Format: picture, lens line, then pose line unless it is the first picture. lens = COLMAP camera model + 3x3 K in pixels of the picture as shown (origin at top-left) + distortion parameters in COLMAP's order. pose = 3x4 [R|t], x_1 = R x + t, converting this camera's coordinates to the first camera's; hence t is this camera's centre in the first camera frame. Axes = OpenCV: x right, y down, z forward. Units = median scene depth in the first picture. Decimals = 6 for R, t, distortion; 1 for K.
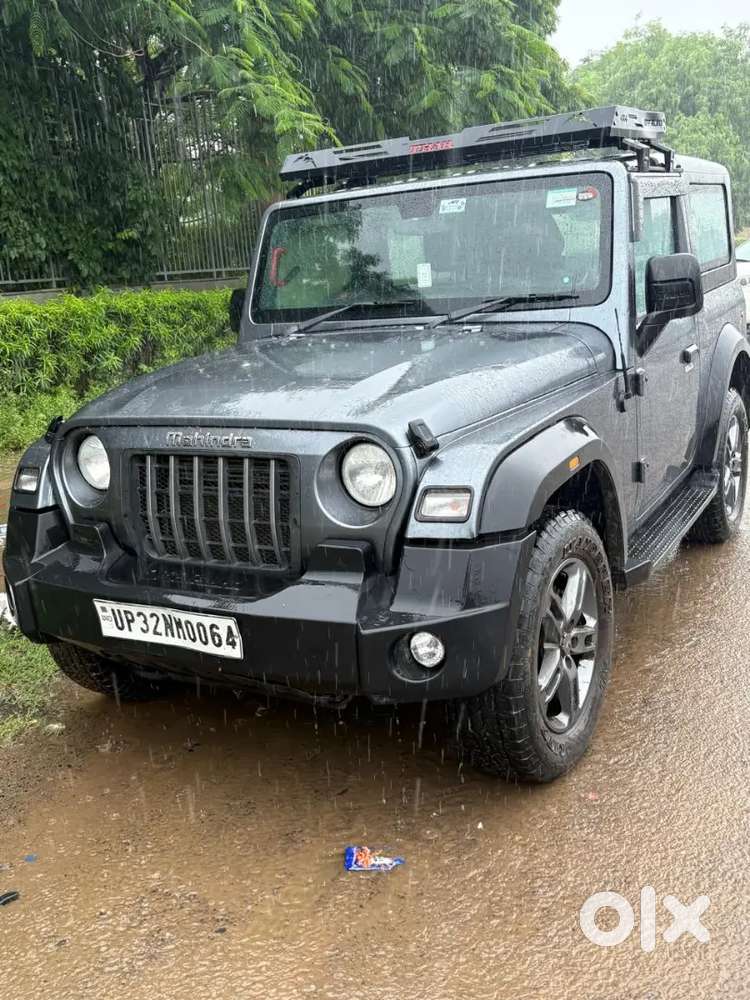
lens RADIAL K [[979.4, 0, 373.5], [0, 979.4, 513.0], [0, 0, 1]] dist [0.030824, -0.128907]
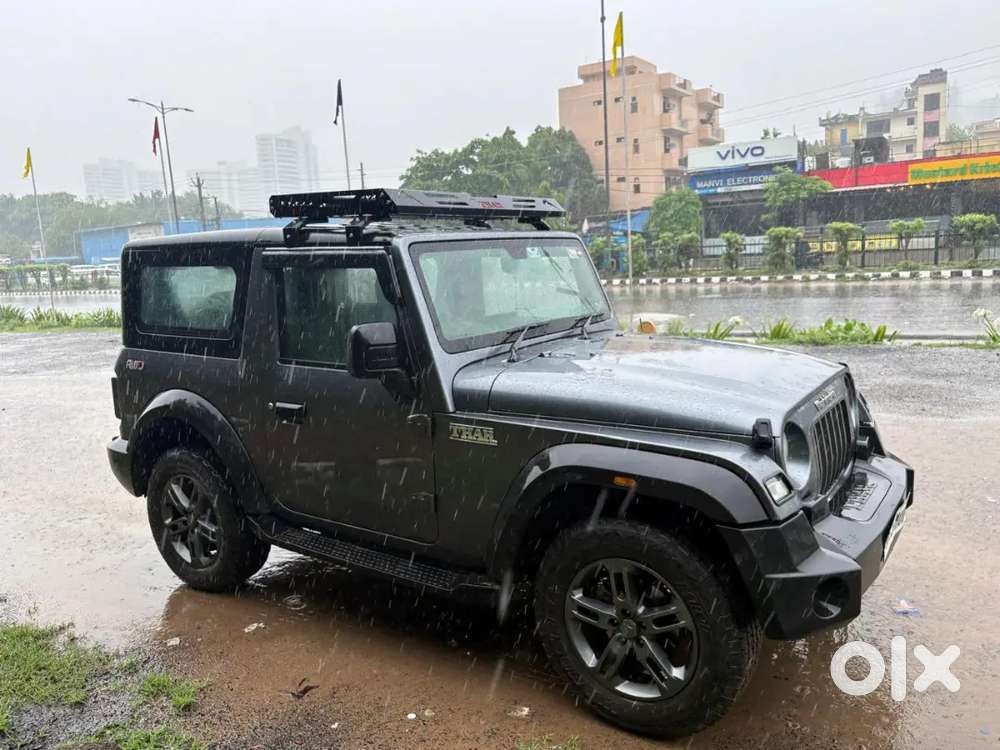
lens RADIAL K [[769.0, 0, 502.6], [0, 769.0, 377.9], [0, 0, 1]] dist [0.015069, -0.000631]
pose [[0.082950, -0.082213, 0.993157, -1.183710], [0.281605, 0.957908, 0.055775, -0.272133], [-0.955938, 0.275052, 0.102610, 1.207249]]
